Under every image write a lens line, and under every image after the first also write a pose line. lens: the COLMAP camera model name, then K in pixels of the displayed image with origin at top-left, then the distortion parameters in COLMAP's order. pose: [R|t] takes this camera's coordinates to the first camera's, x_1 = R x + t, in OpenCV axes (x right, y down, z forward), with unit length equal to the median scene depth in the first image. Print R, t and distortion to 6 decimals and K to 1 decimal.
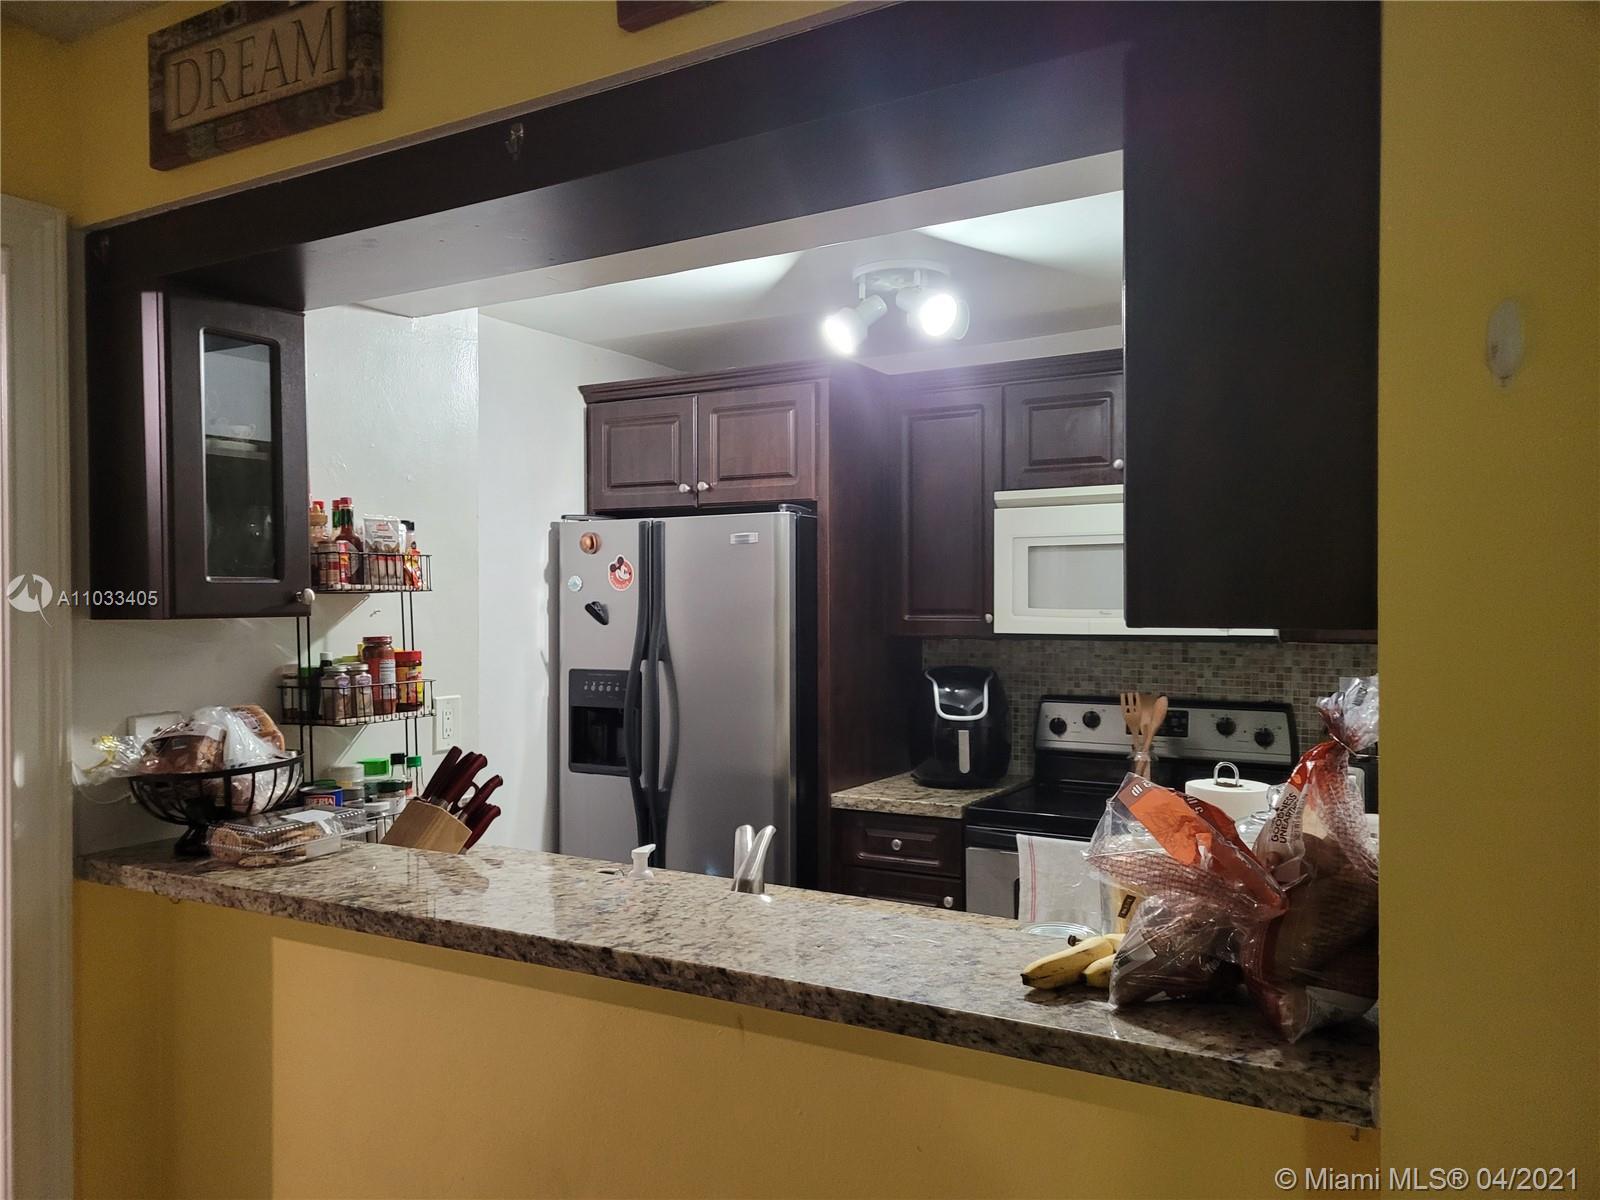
lens RADIAL K [[1252.4, 0, 799.3], [0, 1252.4, 604.9], [0, 0, 1]] dist [0.030415, -0.004601]
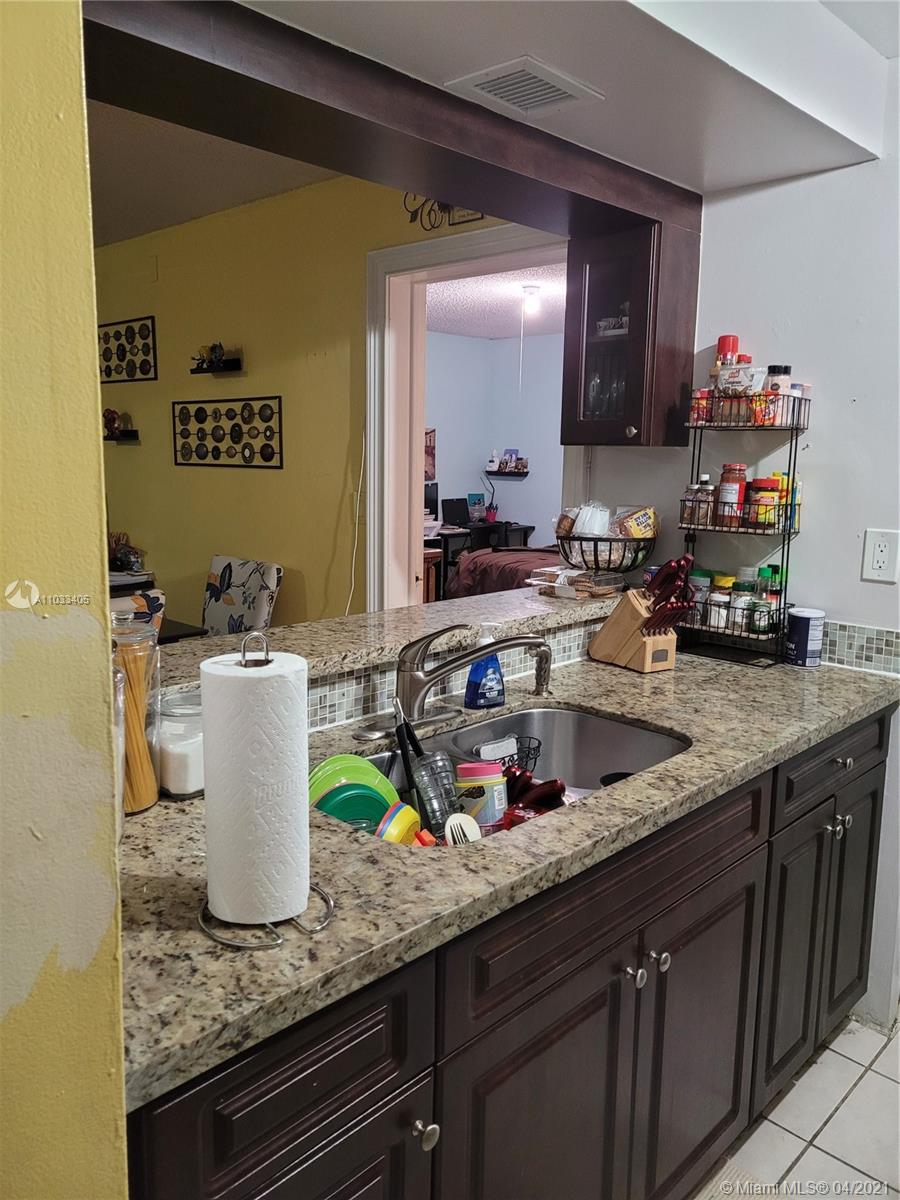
lens RADIAL K [[939.3, 0, 444.2], [0, 939.3, 594.5], [0, 0, 1]] dist [0.030415, -0.004601]
pose [[-0.245143, 0.151576, -0.957565, 0.673636], [-0.018081, 0.986816, 0.160835, 0.007018], [0.969318, 0.056741, -0.239170, 0.989969]]
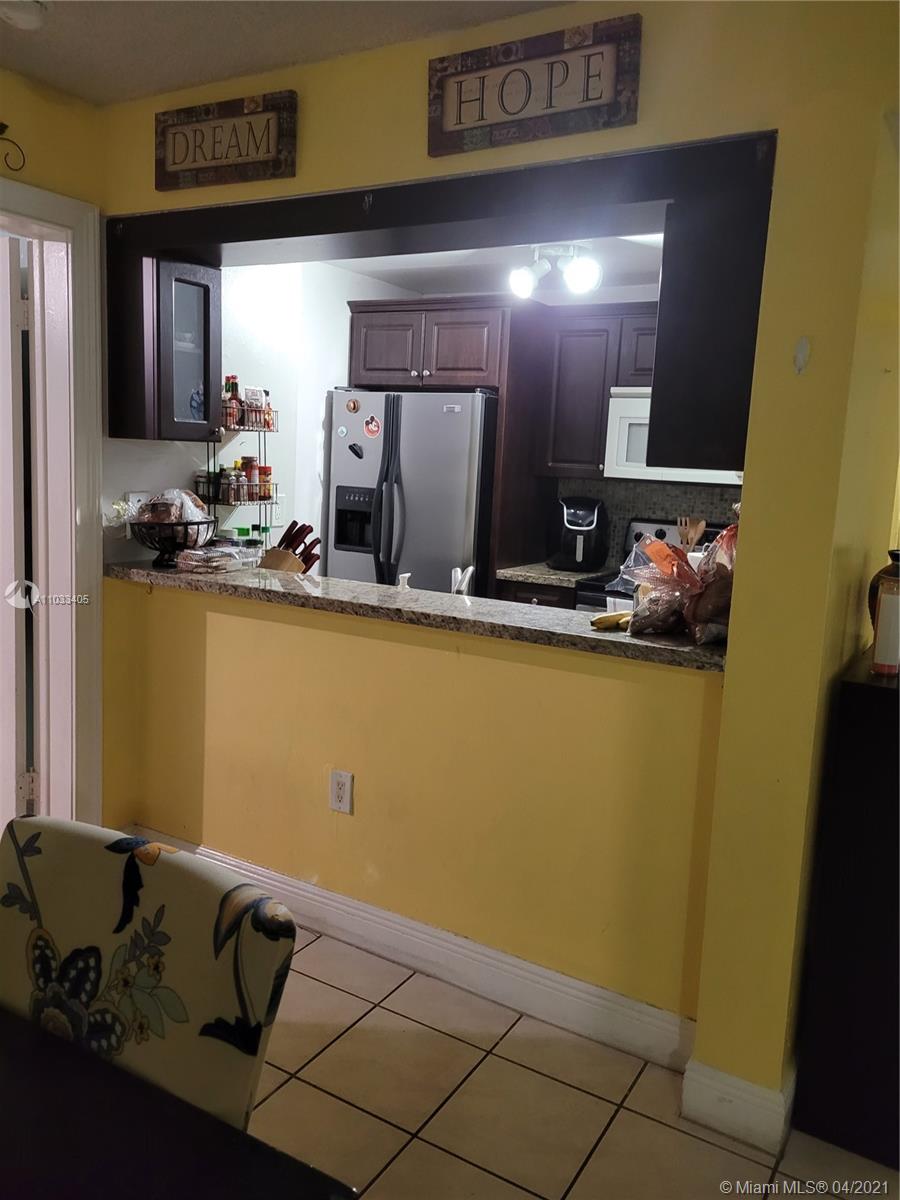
lens RADIAL K [[939.3, 0, 458.3], [0, 939.3, 591.8], [0, 0, 1]] dist [0.030415, -0.004601]
pose [[0.998496, 0.054686, -0.003855, -0.029034], [-0.053560, 0.988106, 0.144142, 0.006831], [0.011692, -0.143719, 0.989550, -0.342962]]
